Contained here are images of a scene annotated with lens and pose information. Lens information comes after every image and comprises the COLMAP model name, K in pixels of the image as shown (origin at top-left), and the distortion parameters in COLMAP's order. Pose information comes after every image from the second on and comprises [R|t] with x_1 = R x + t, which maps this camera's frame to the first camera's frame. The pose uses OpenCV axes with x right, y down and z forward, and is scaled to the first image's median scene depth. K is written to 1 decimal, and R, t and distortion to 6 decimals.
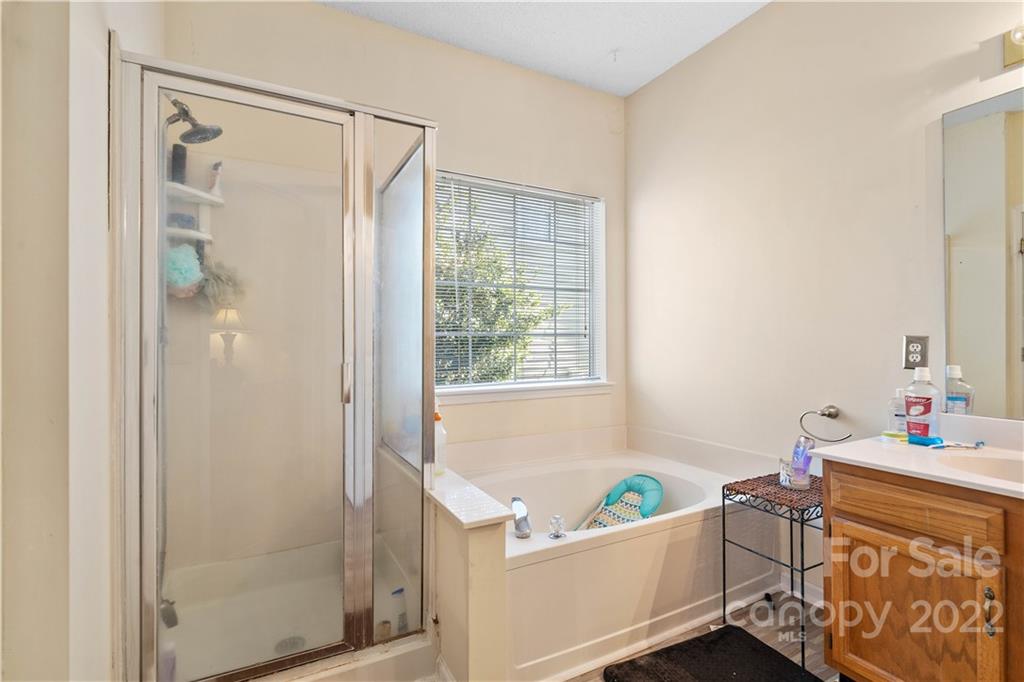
lens RADIAL K [[478.8, 0, 505.3], [0, 478.8, 330.9], [0, 0, 1]] dist [-0.001172, 0.000248]
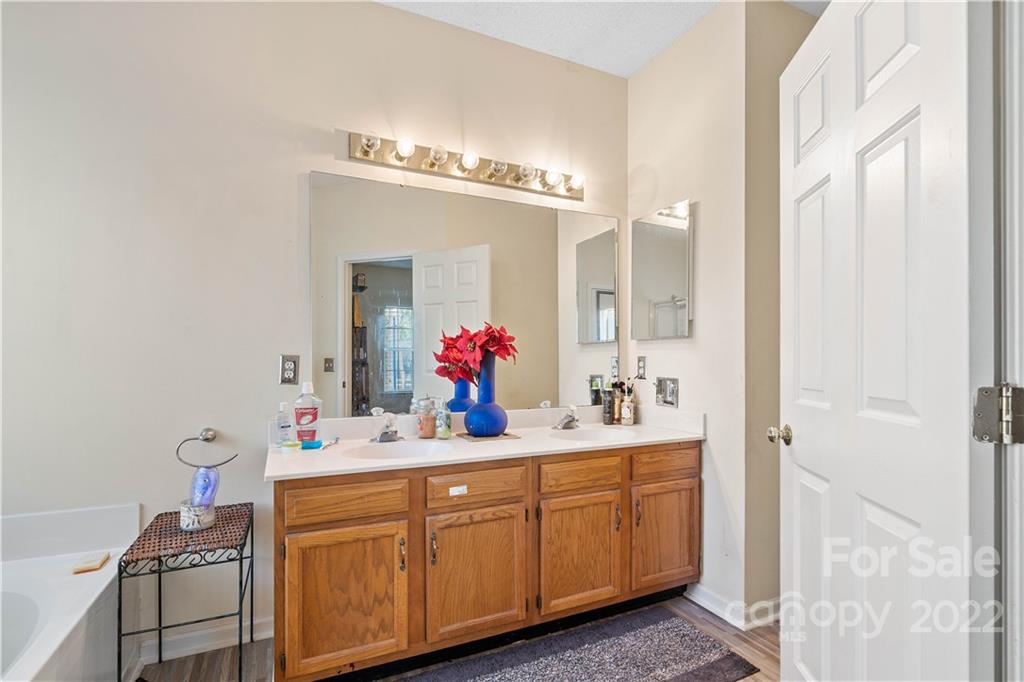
lens RADIAL K [[473.0, 0, 509.9], [0, 473.0, 356.7], [0, 0, 1]] dist [-0.000249, 0.000177]
pose [[0.057026, 0.009429, 0.998328, -0.249790], [-0.026447, 0.999619, -0.007931, 0.010003], [-0.998022, -0.025951, 0.057254, 0.444366]]
